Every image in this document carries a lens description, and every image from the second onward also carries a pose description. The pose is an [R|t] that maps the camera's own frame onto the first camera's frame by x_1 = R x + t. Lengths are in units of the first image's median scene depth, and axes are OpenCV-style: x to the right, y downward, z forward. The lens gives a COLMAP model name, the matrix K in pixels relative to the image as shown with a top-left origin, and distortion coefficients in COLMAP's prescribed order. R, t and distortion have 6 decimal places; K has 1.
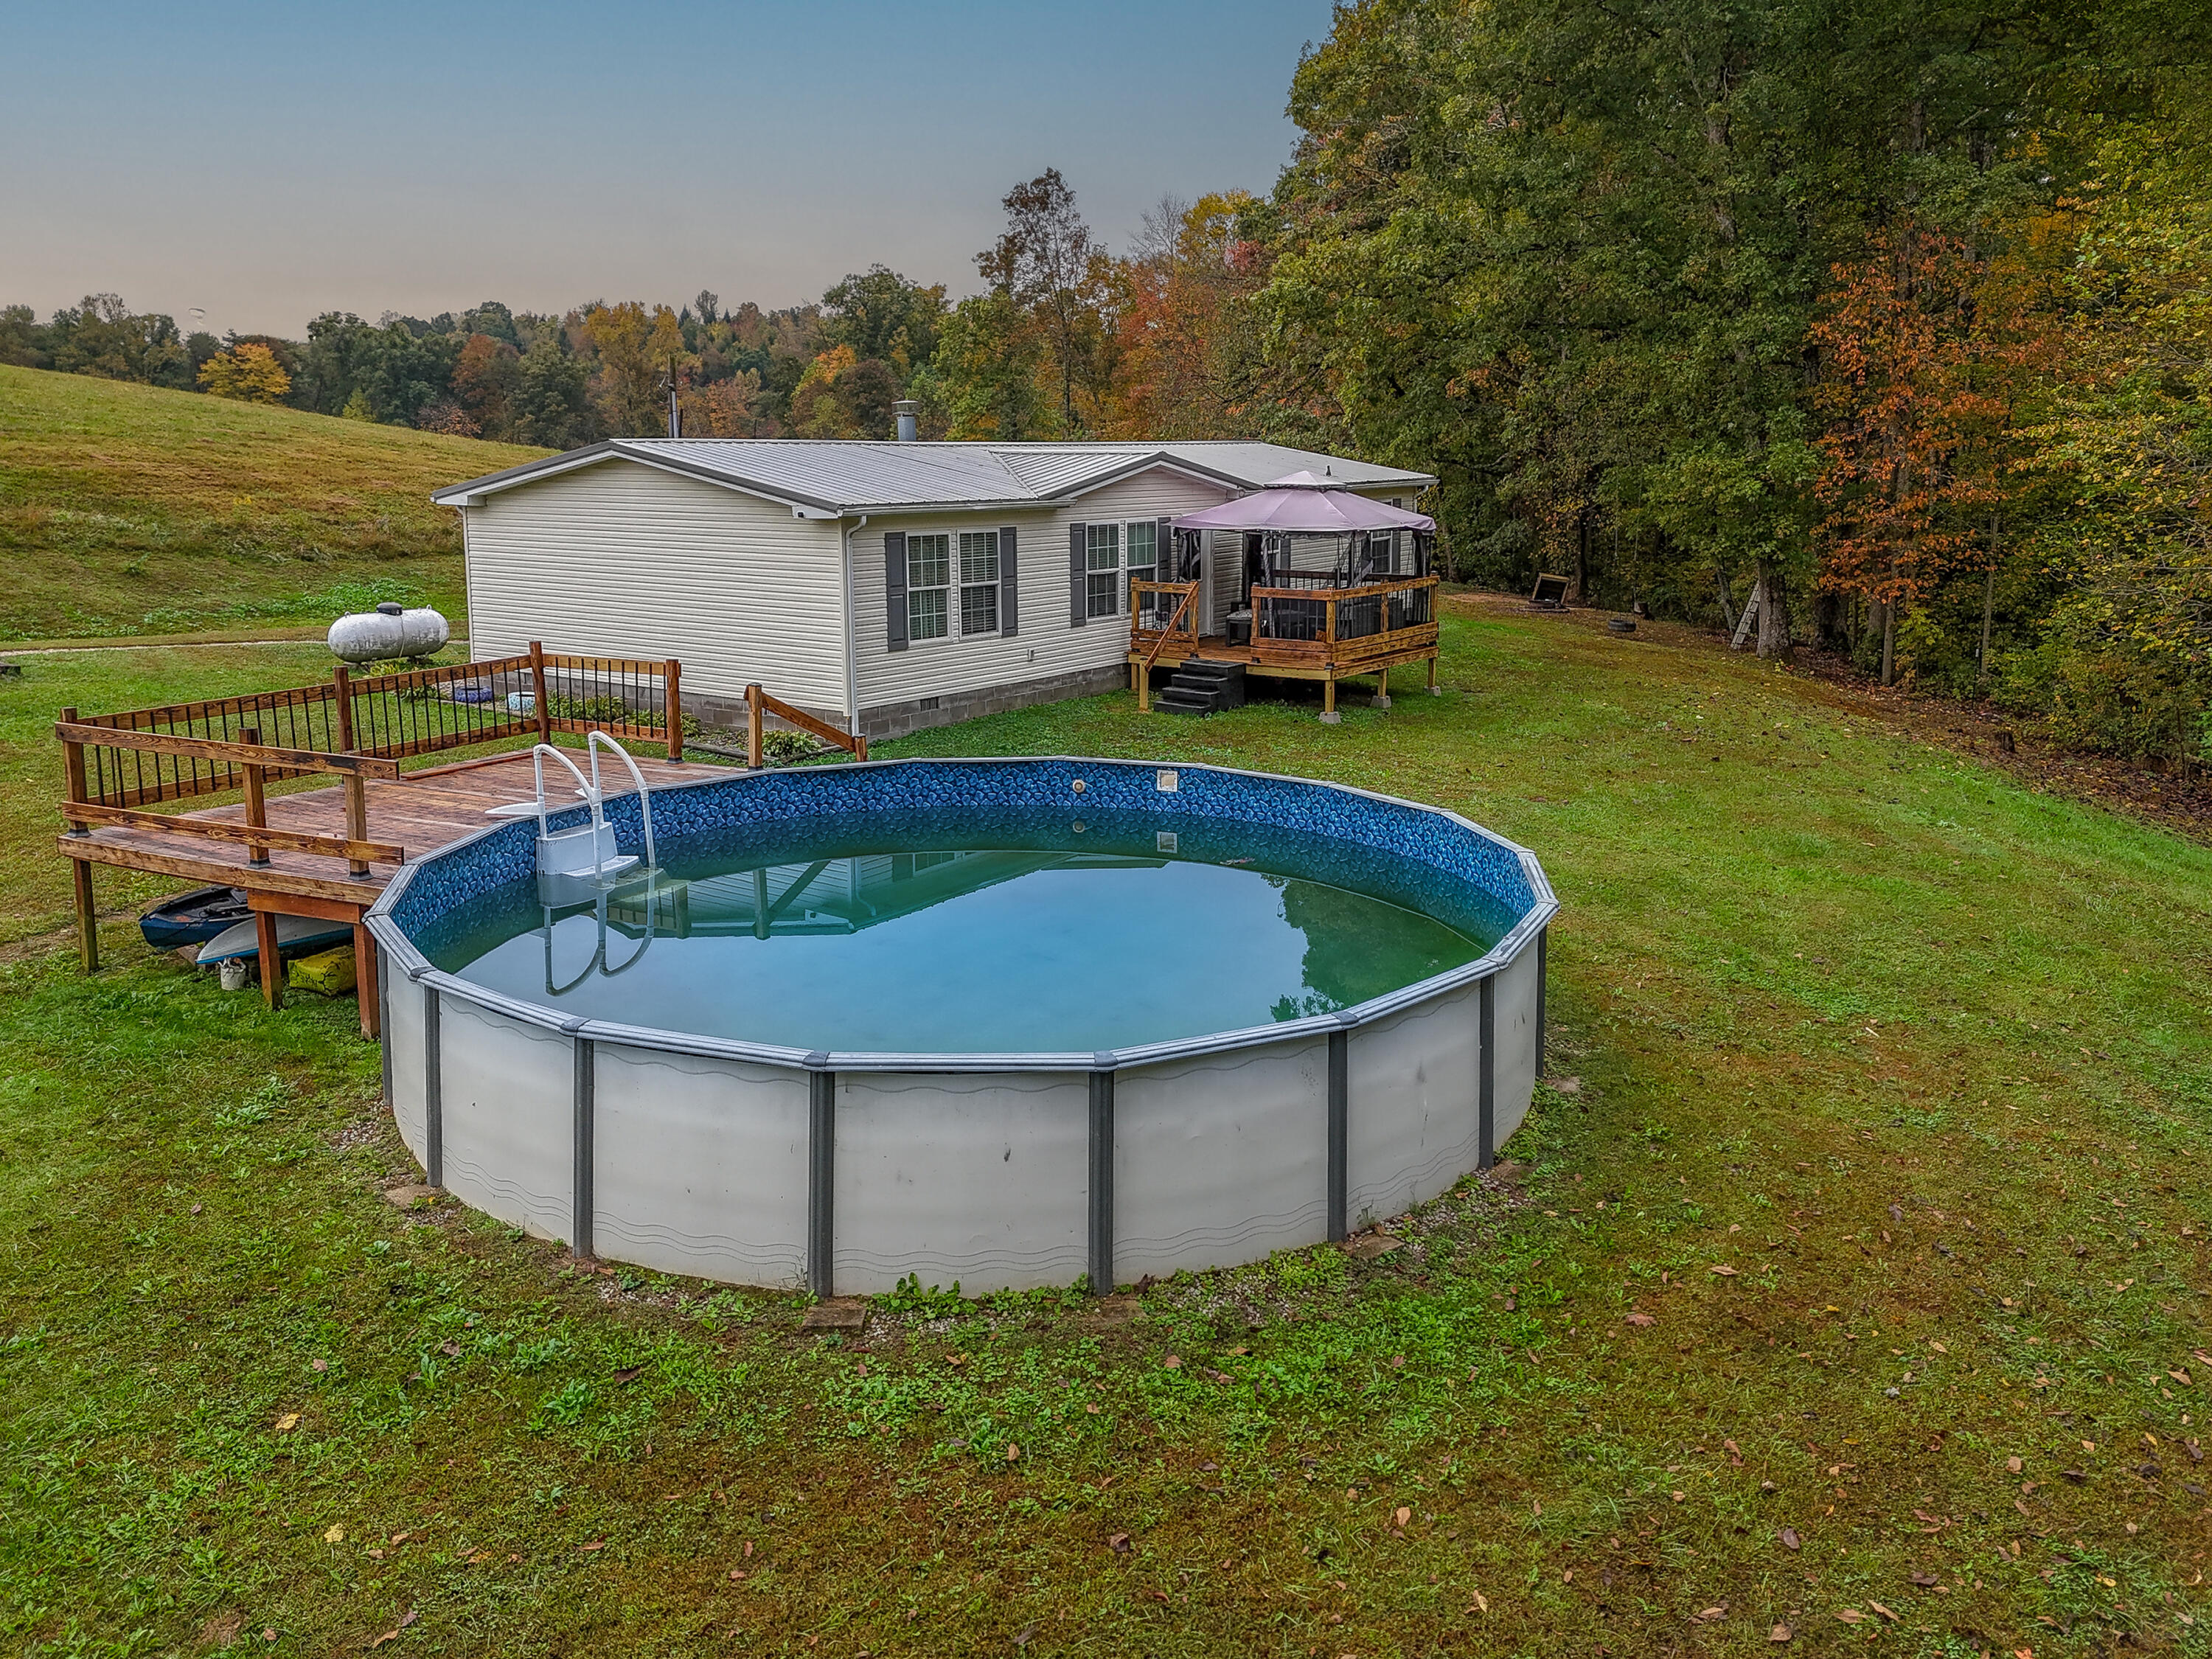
lens RADIAL K [[1668.2, 0, 1097.6], [0, 1668.2, 745.7], [0, 0, 1]] dist [0.100256, -0.114399]
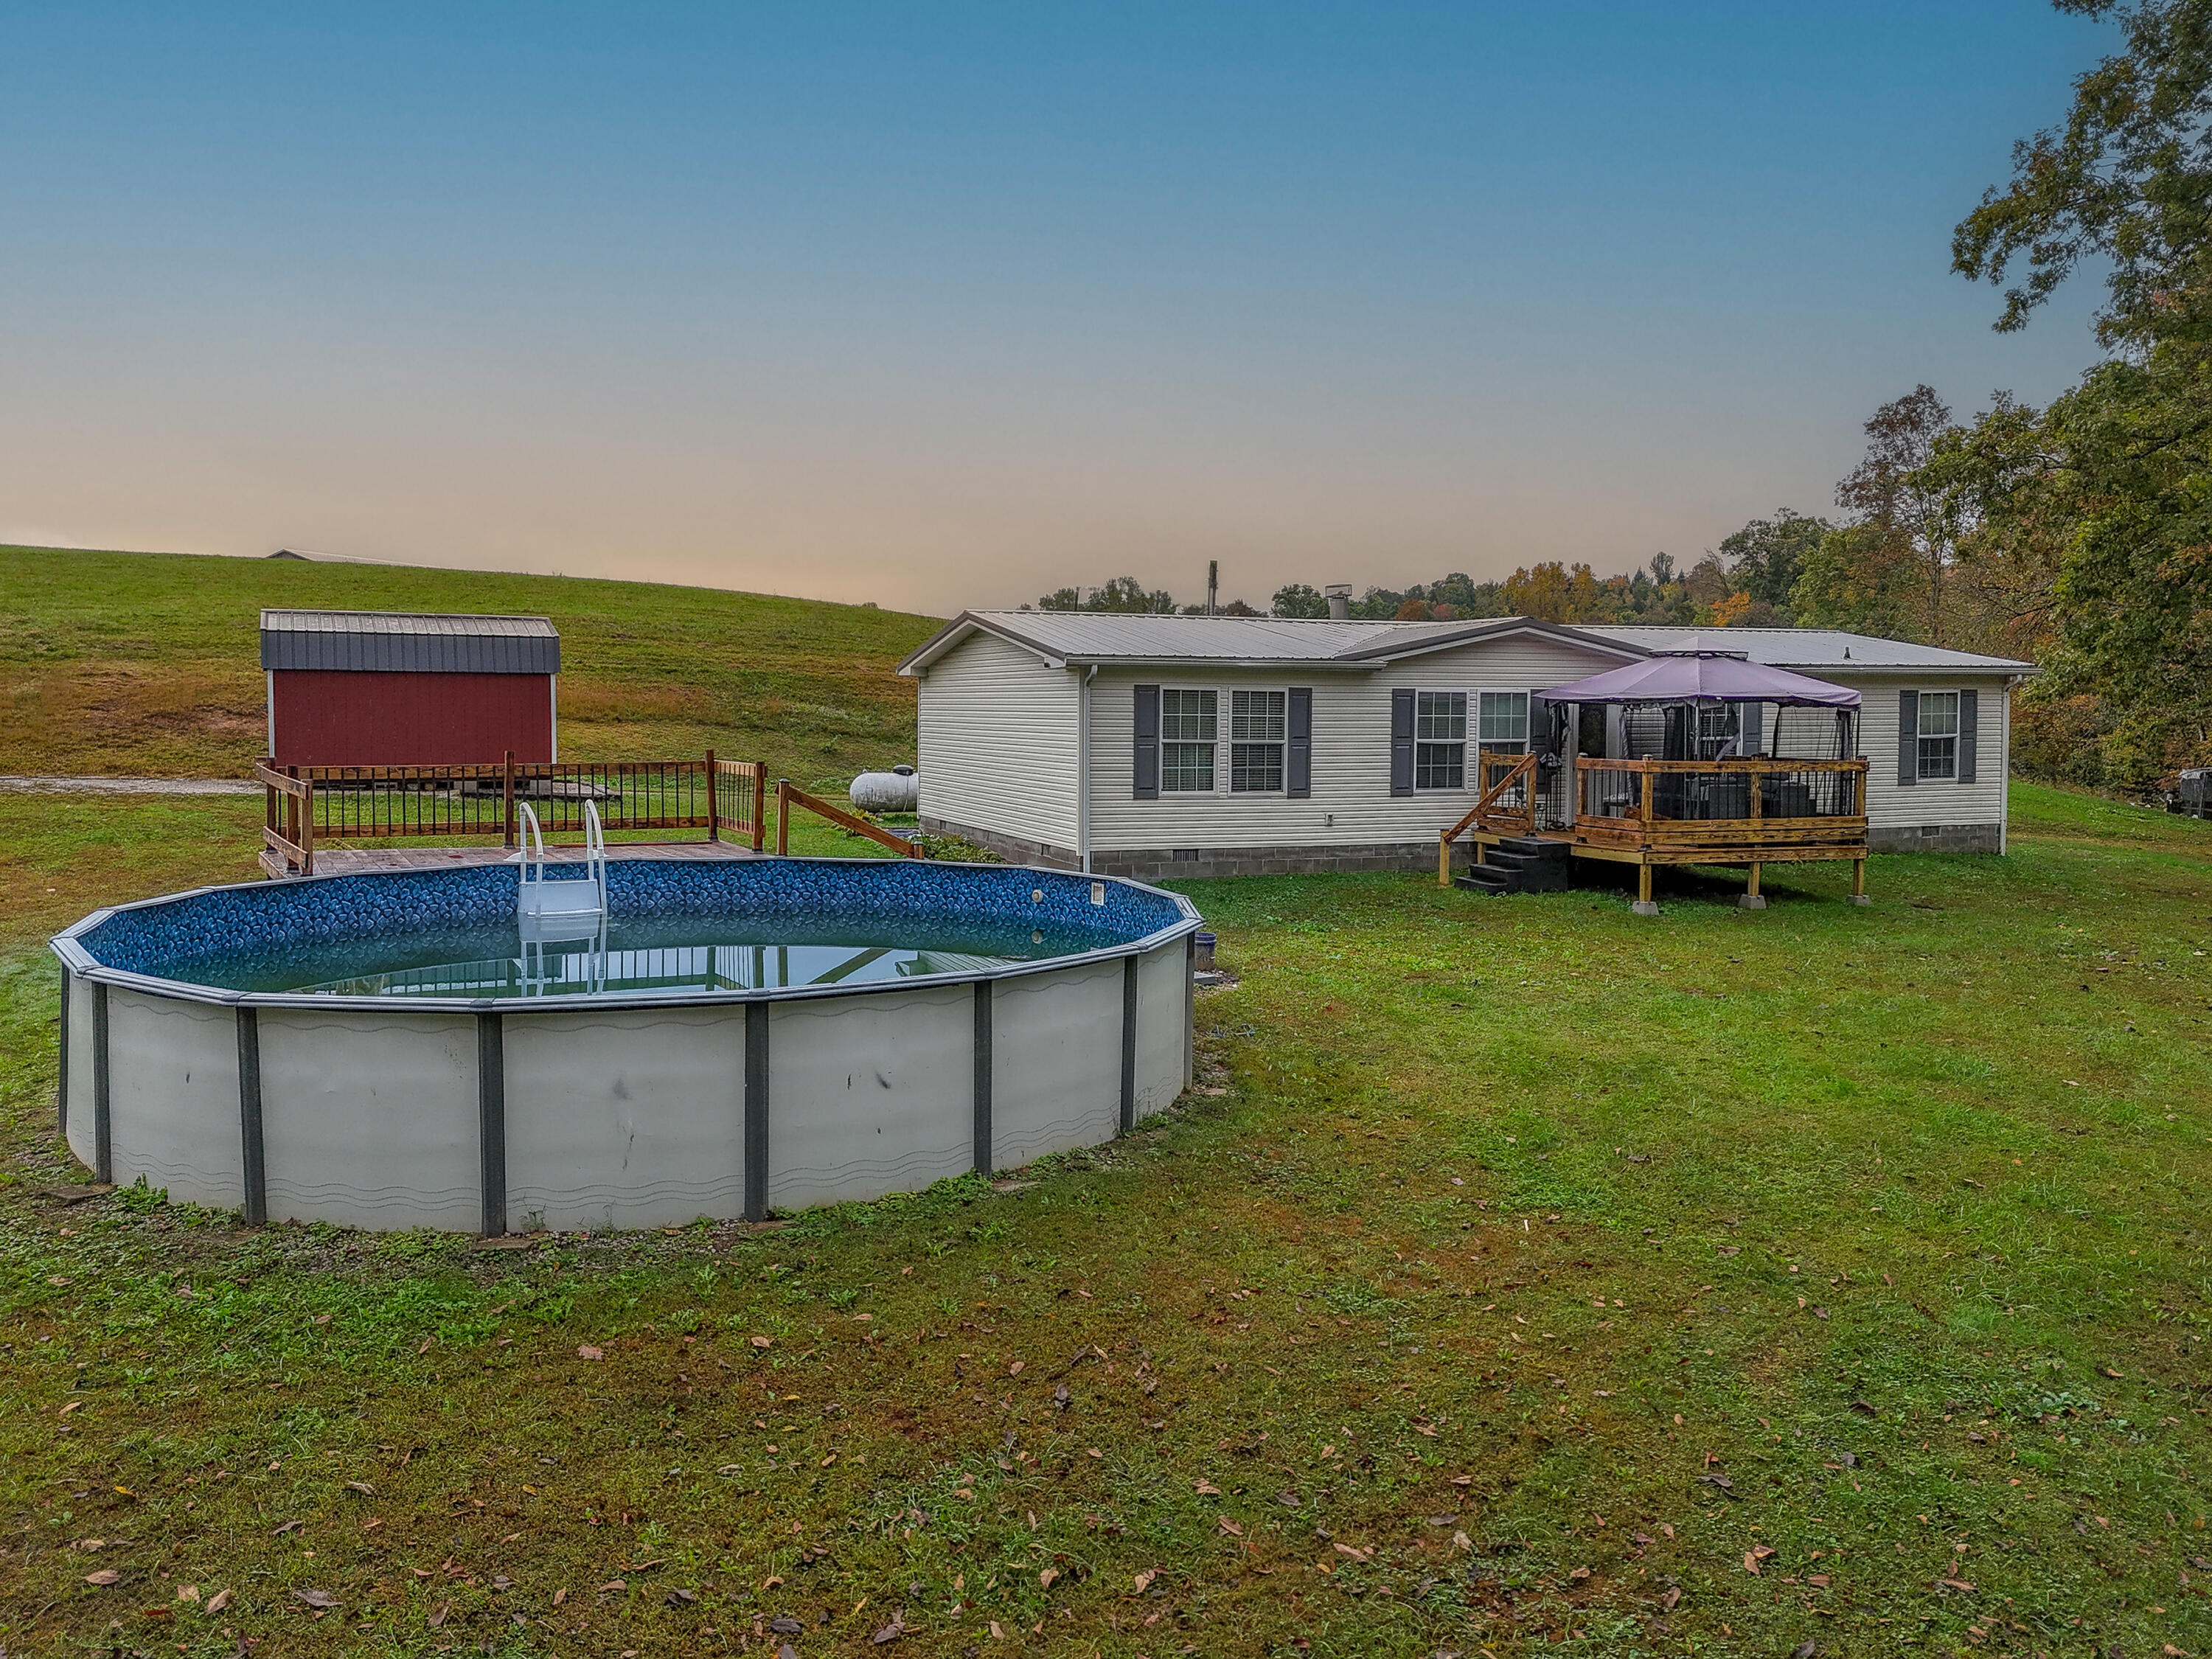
lens RADIAL K [[1641.9, 0, 1083.9], [0, 1641.9, 790.5], [0, 0, 1]] dist [0.090940, -0.105755]
pose [[0.840103, 0.035478, -0.541266, 0.340251], [-0.103554, 0.989996, -0.095837, 0.033220], [0.532451, 0.136563, 0.835372, 0.118857]]
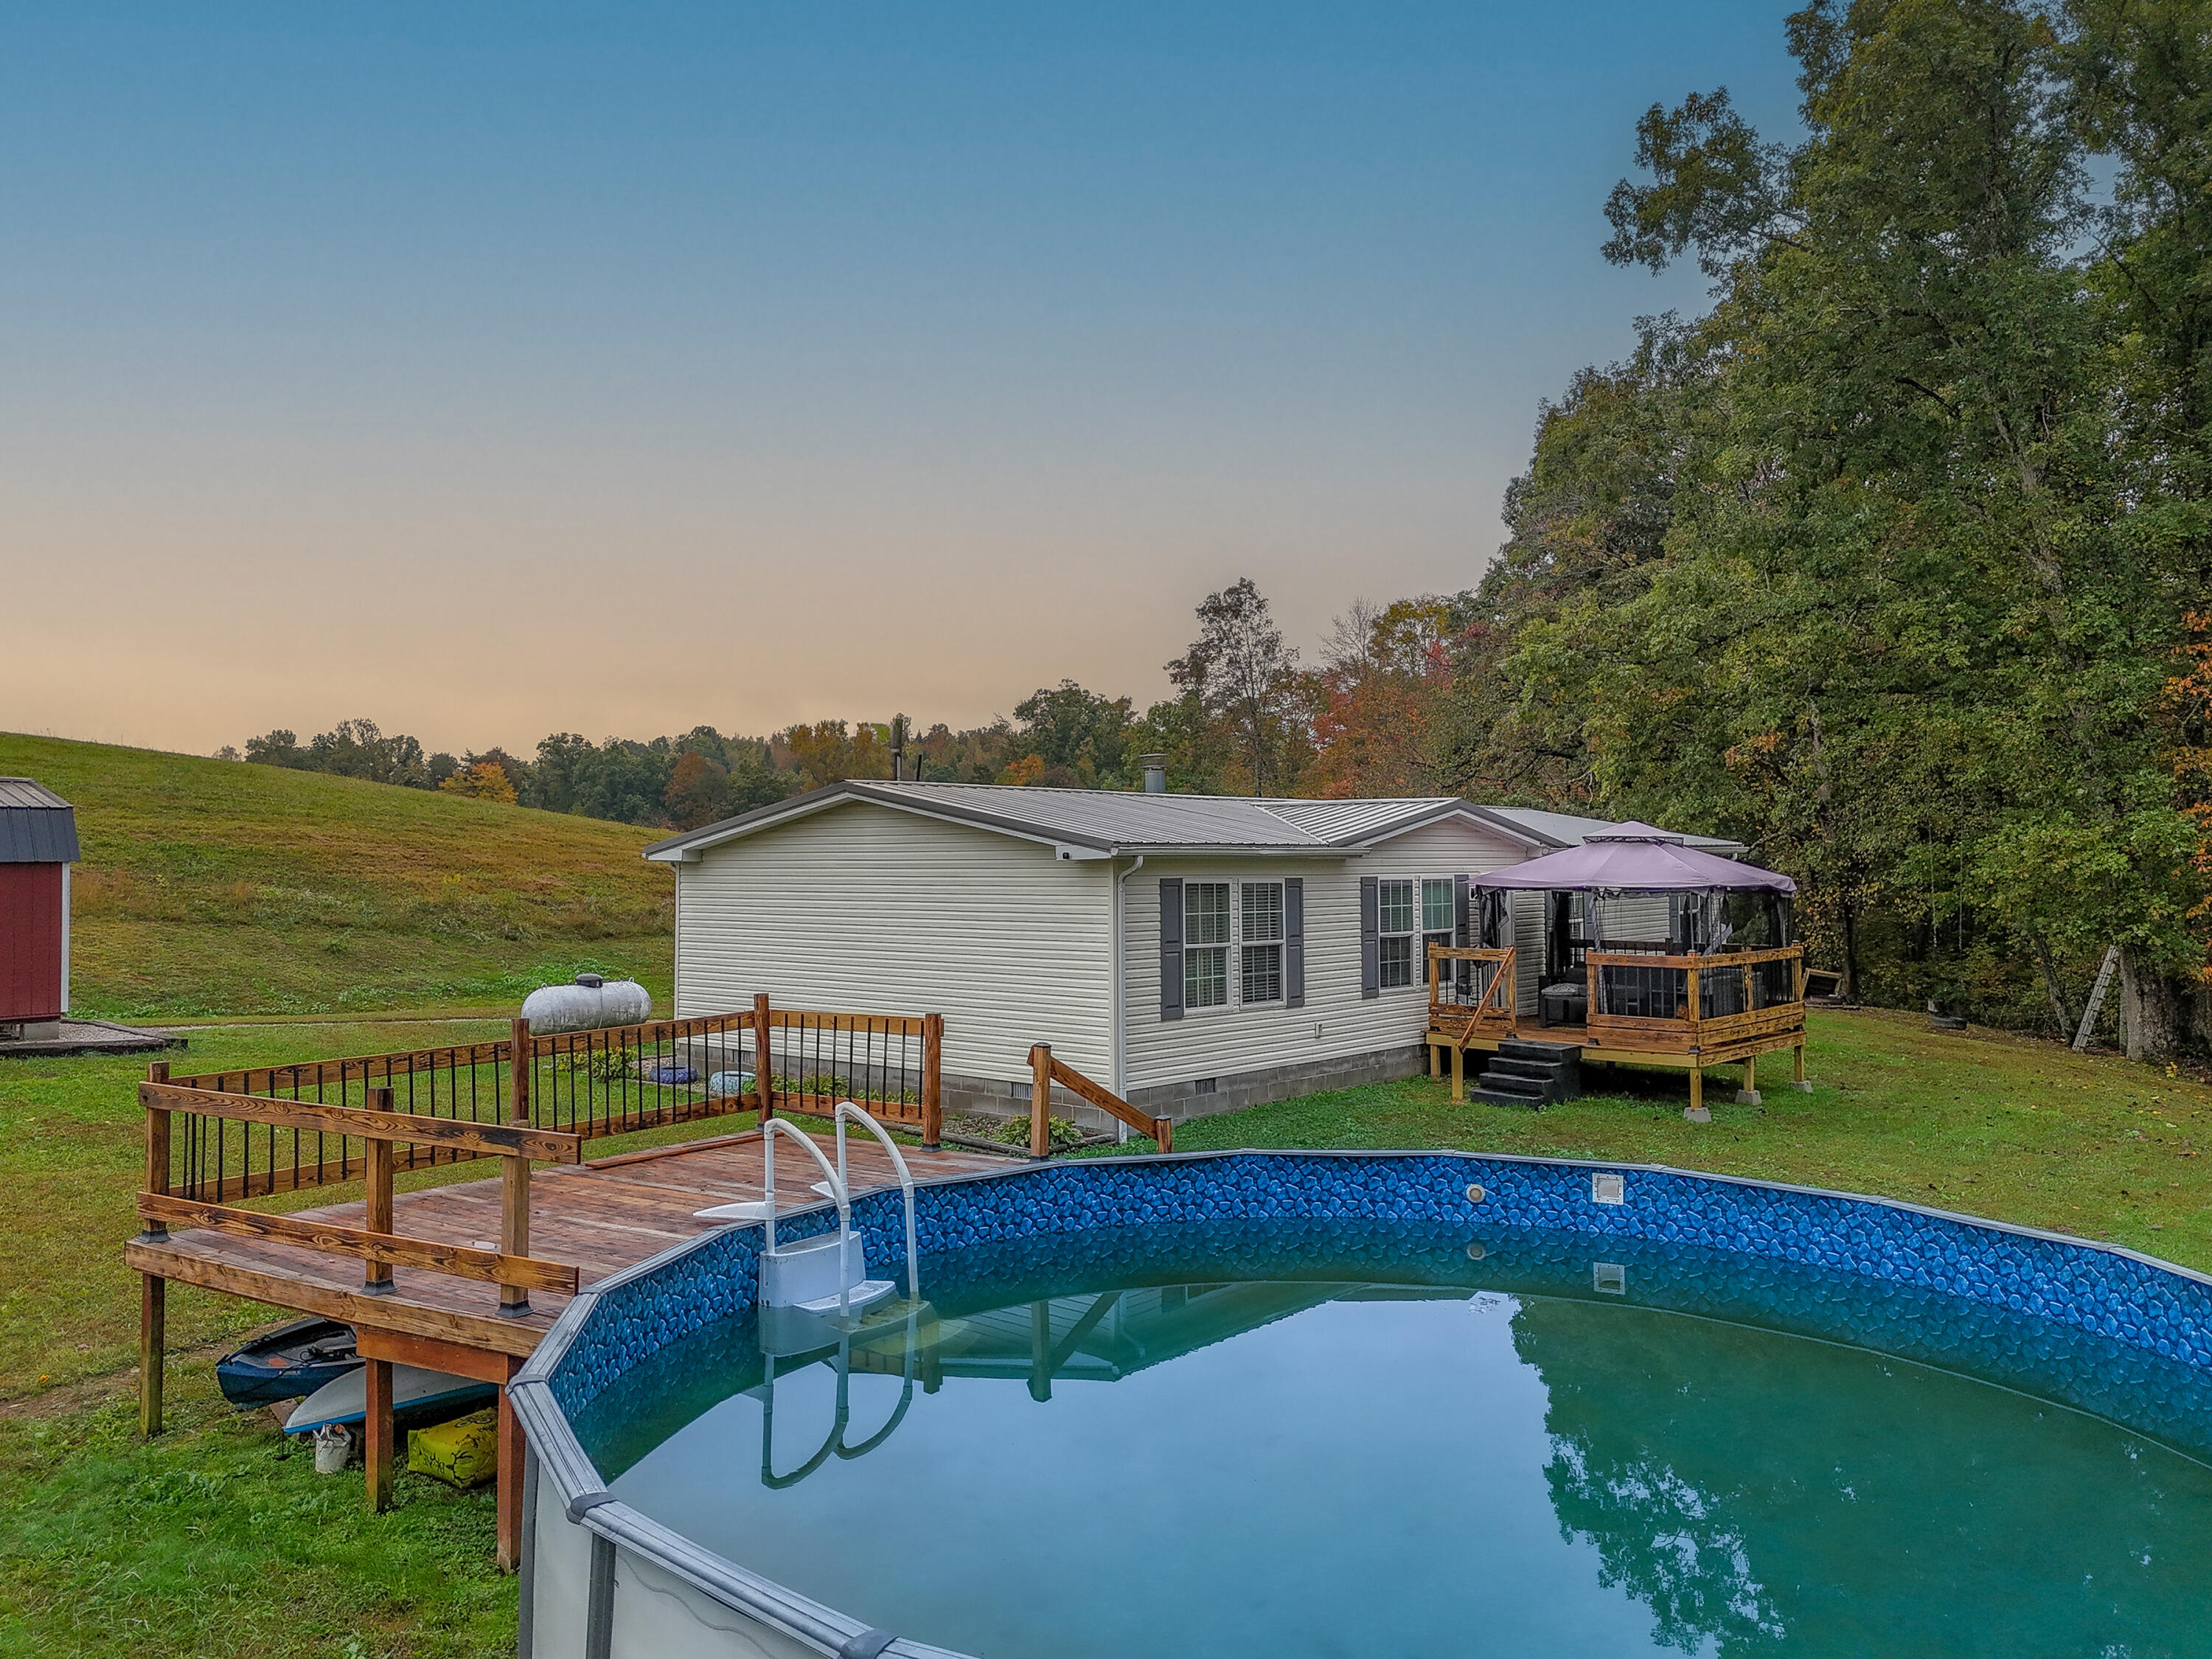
lens RADIAL K [[1636.2, 0, 1101.9], [0, 1636.2, 838.8], [0, 0, 1]] dist [0.129847, -0.194796]
pose [[0.995278, -0.002182, -0.097043, -0.064959], [-0.016021, 0.982344, -0.186396, 0.005873], [0.095737, 0.187071, 0.977670, 0.159606]]
